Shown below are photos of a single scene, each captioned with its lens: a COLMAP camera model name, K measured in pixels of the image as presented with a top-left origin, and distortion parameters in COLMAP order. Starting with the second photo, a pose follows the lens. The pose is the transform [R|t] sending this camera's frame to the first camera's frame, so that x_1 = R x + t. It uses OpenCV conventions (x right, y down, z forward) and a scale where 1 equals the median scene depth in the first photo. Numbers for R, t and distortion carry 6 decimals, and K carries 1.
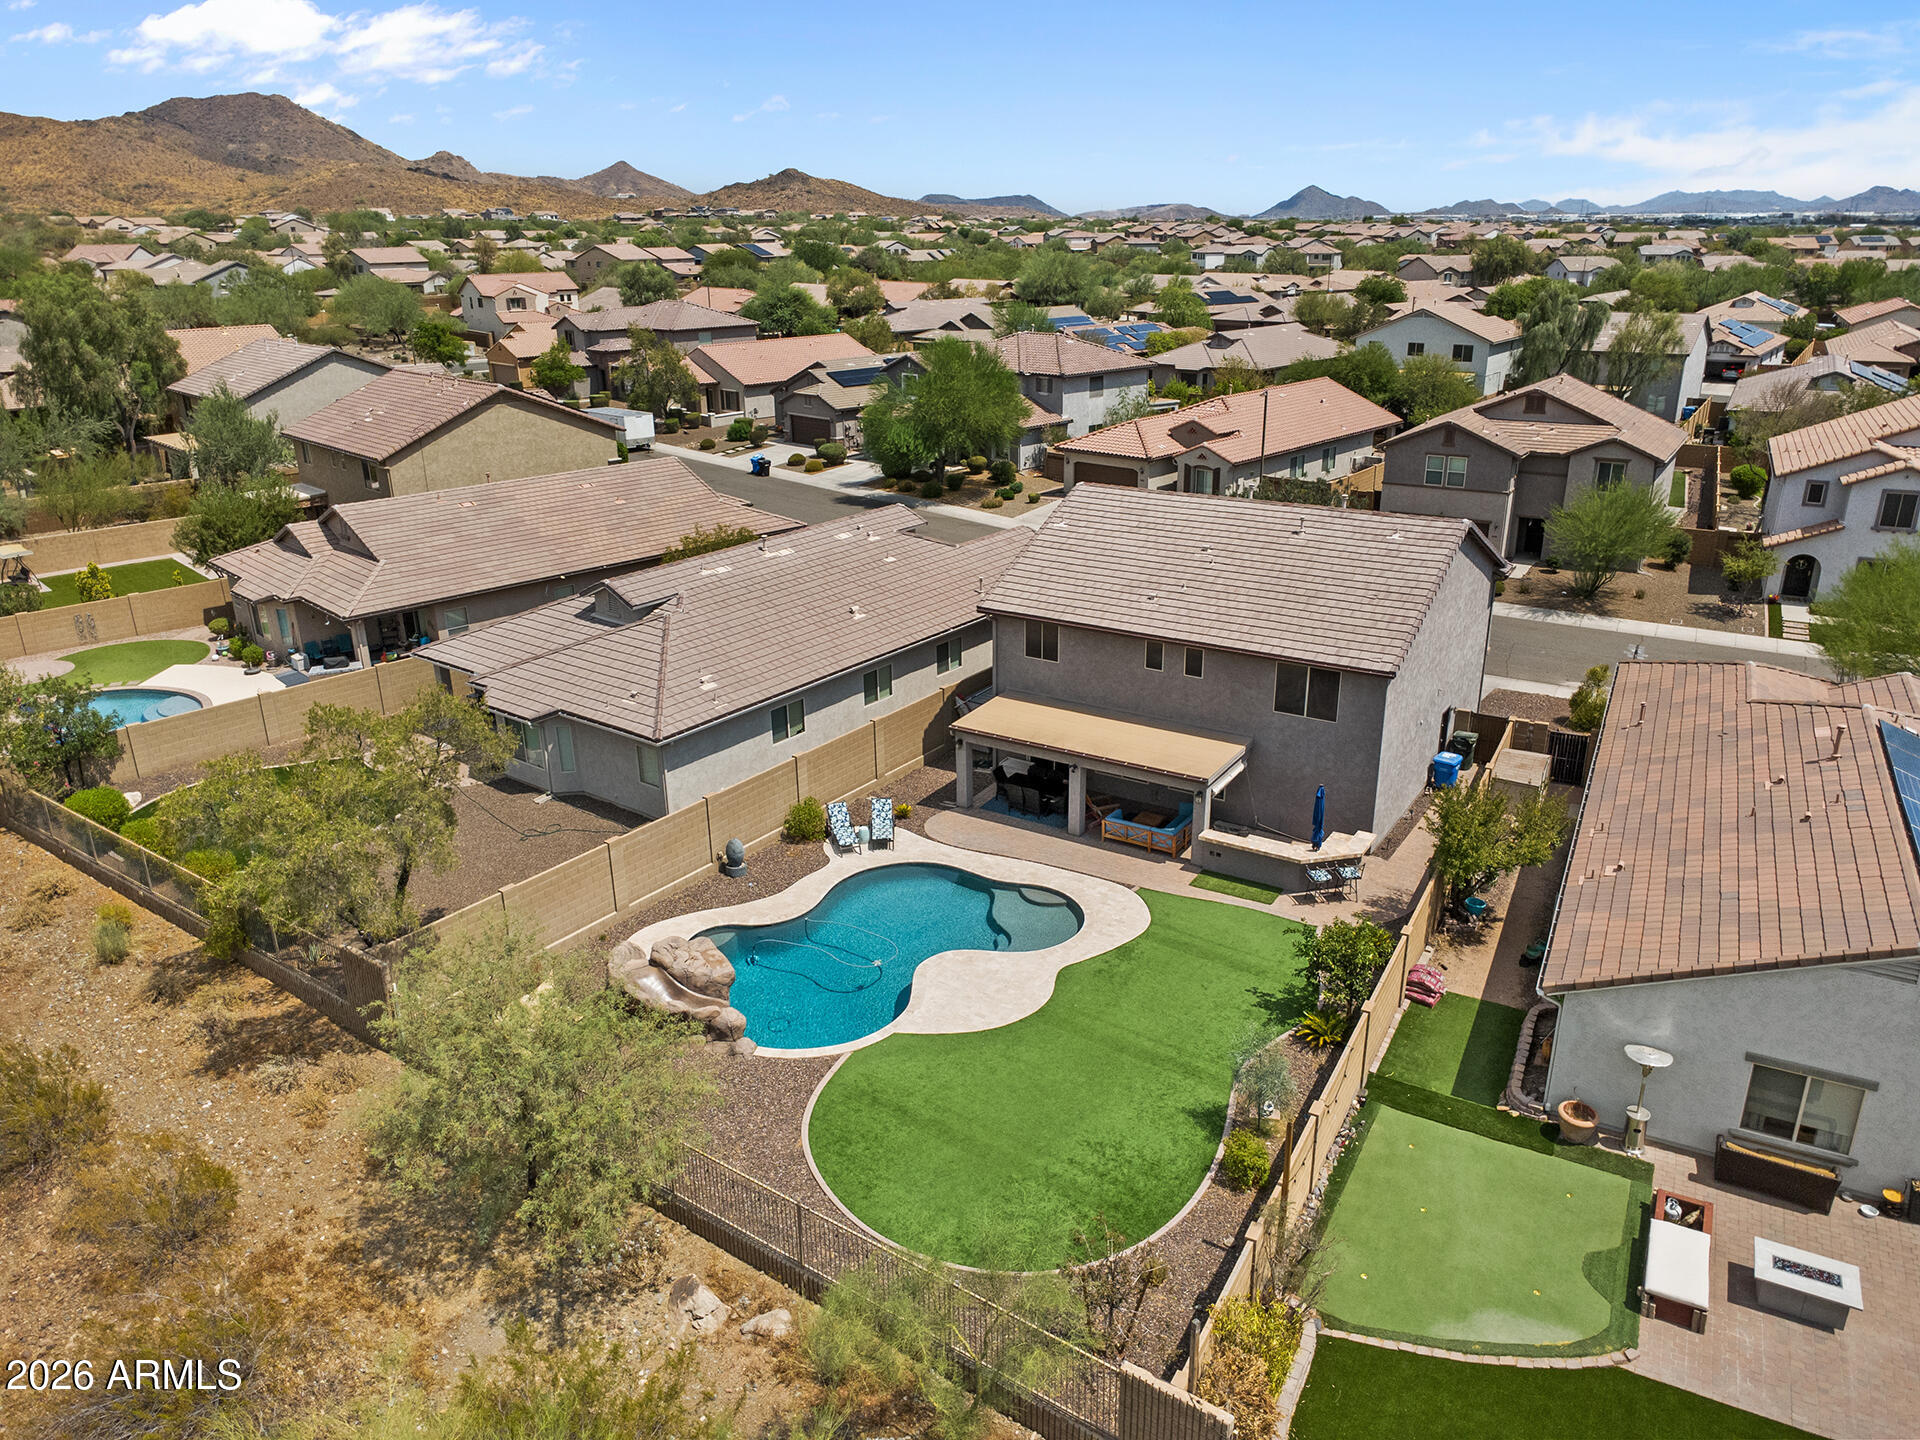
lens RADIAL K [[1350.6, 0, 960.0], [0, 1350.6, 720.0], [0, 0, 1]] dist [0.001120, 0.000747]
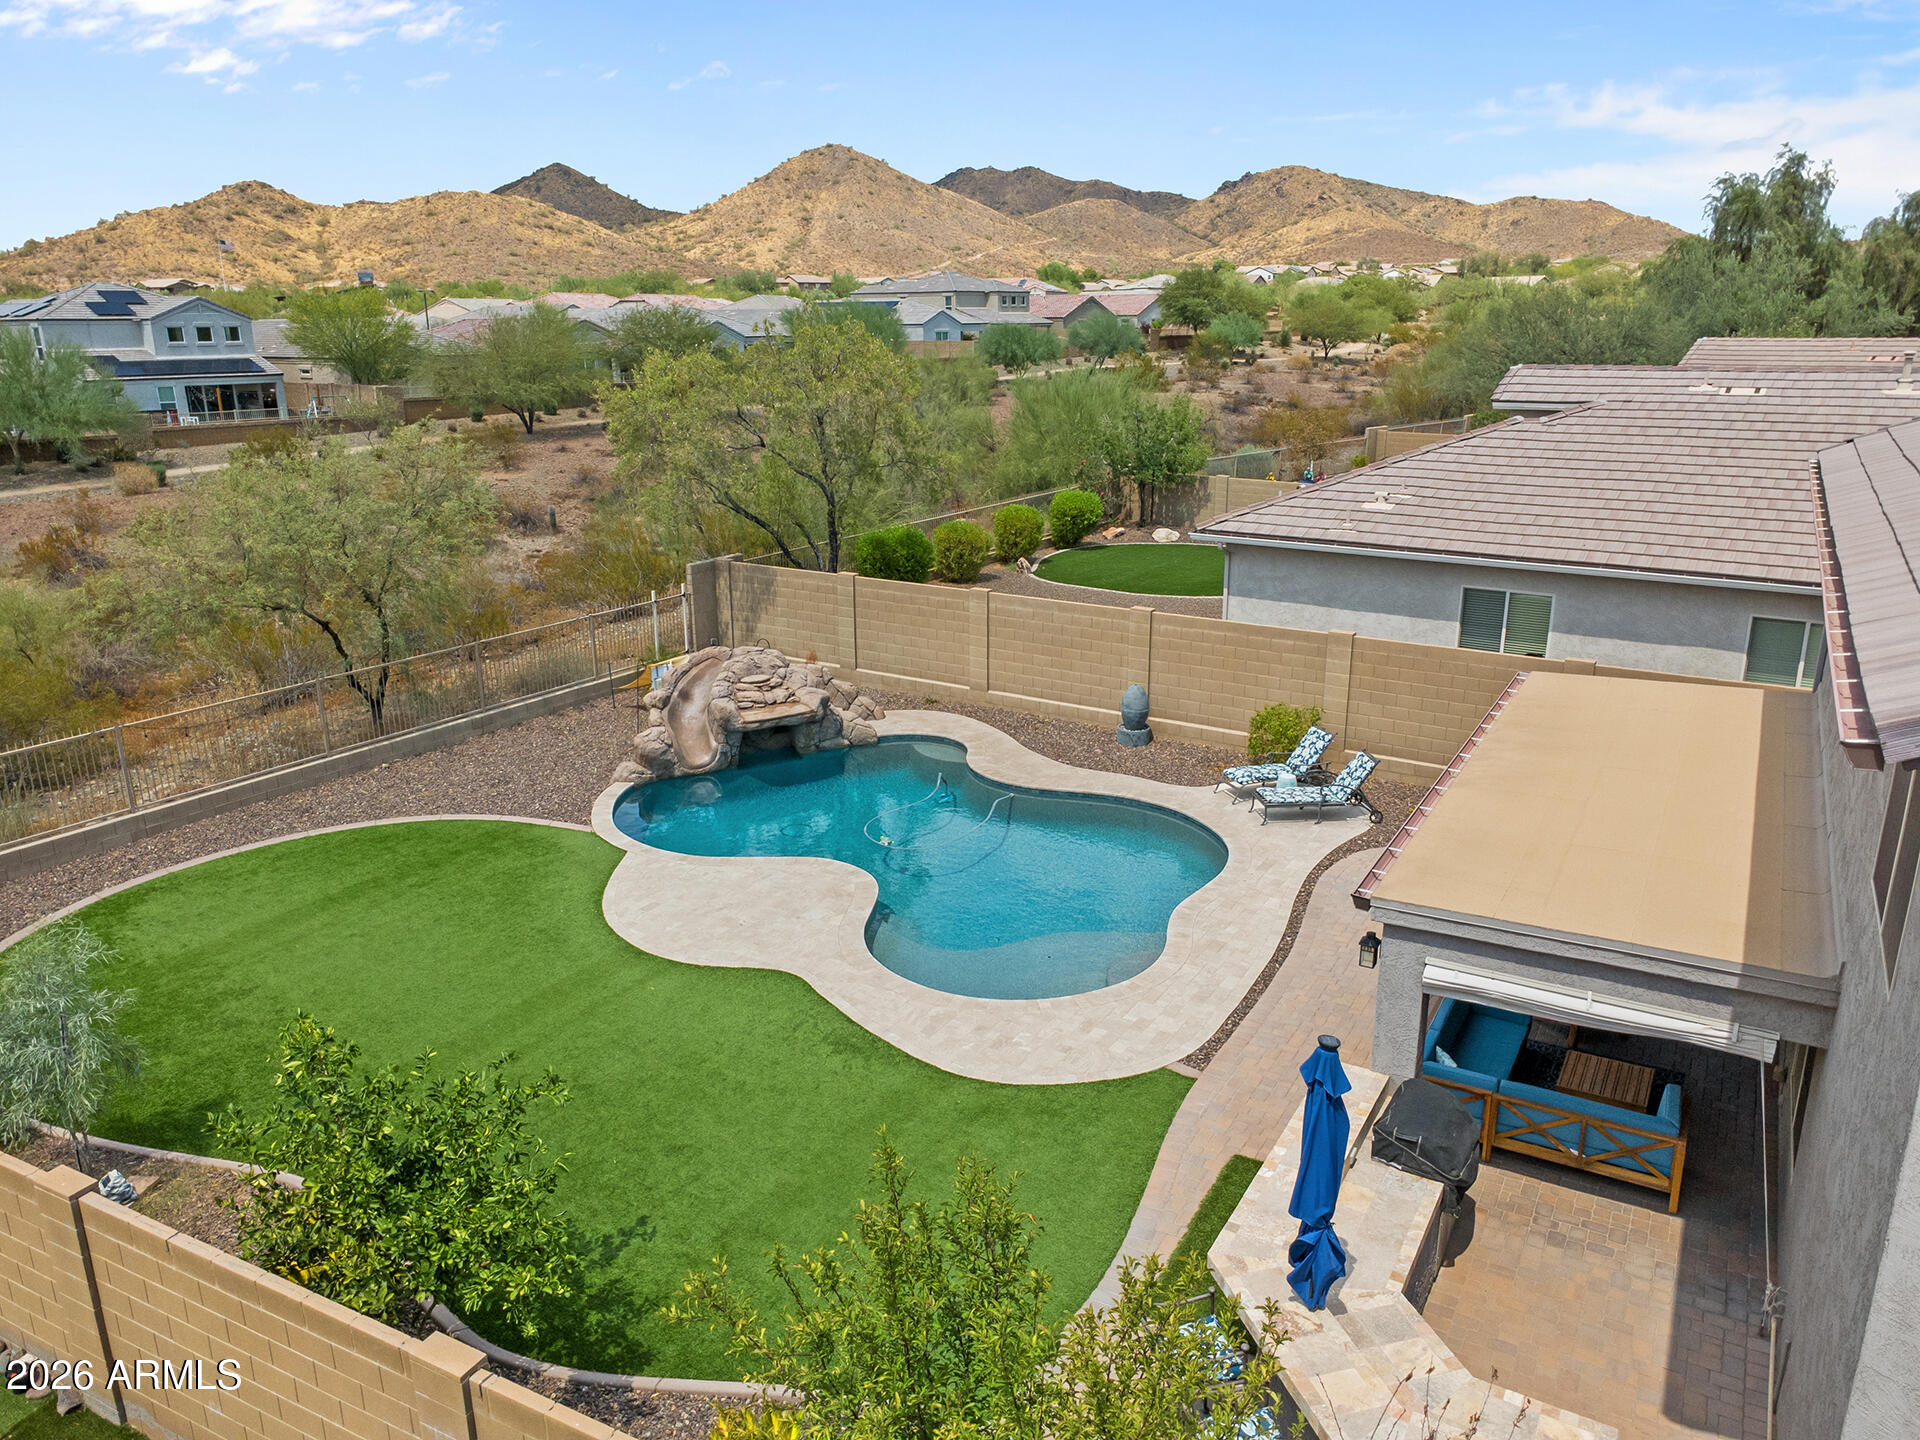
lens RADIAL K [[1347.5, 0, 956.1], [0, 1347.5, 721.4], [0, 0, 1]] dist [0.000828, 0.003717]
pose [[0.038346, 0.299806, -0.953229, 0.398900], [-0.339530, 0.901086, 0.269748, -0.035675], [0.939813, 0.313306, 0.136346, 0.757061]]
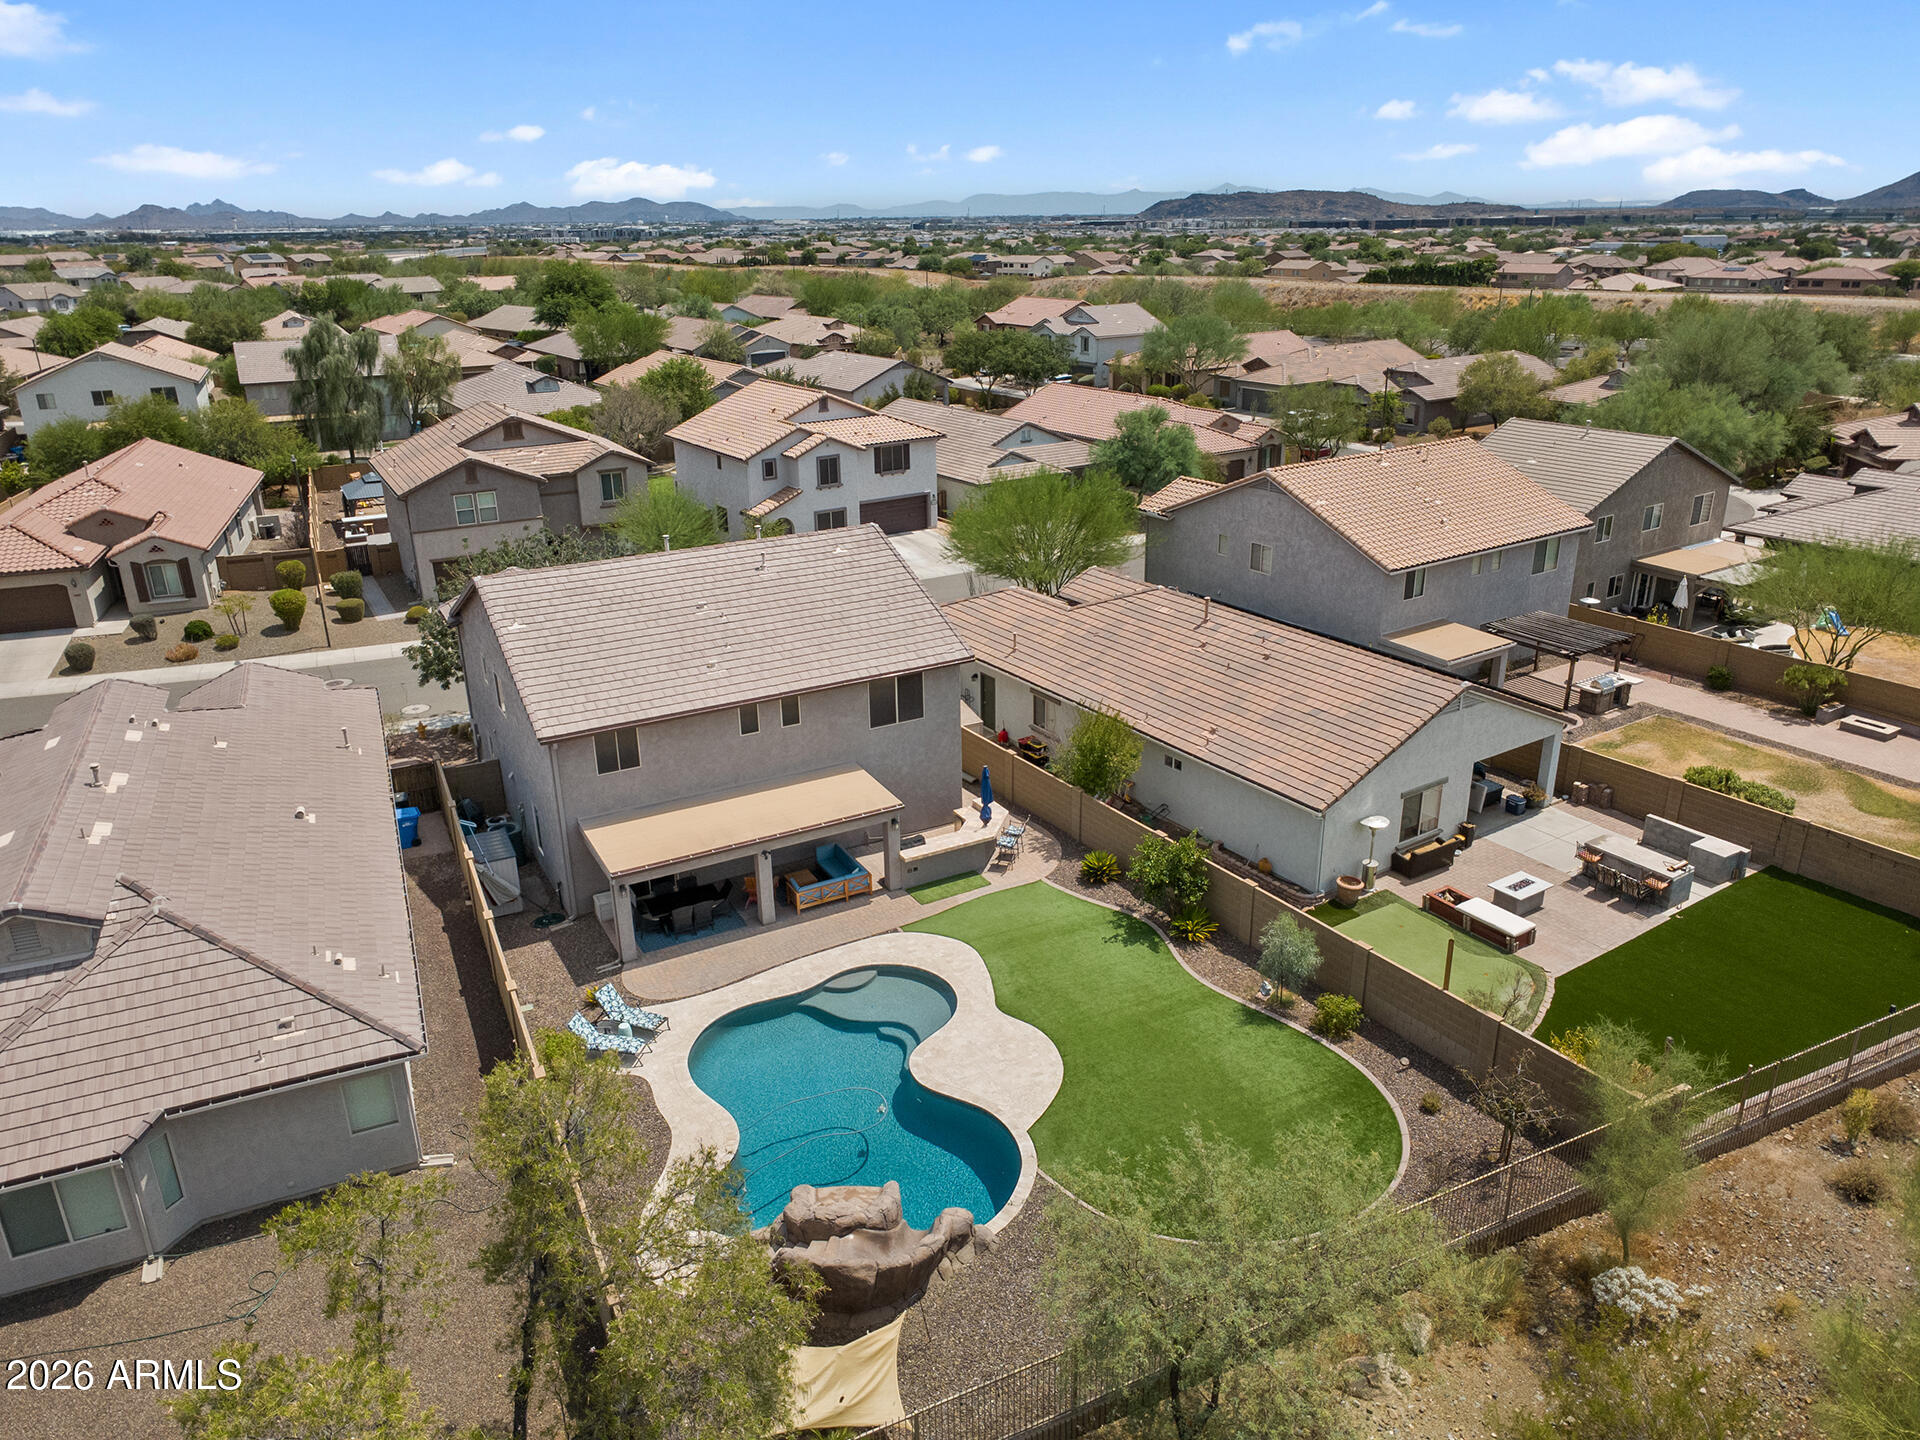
lens RADIAL K [[1350.6, 0, 960.0], [0, 1350.6, 720.0], [0, 0, 1]] dist [0.001120, 0.000747]
pose [[0.470767, -0.306836, 0.827182, -0.558937], [0.315717, 0.934076, 0.166806, -0.154241], [-0.823833, 0.182629, 0.536606, 0.346948]]
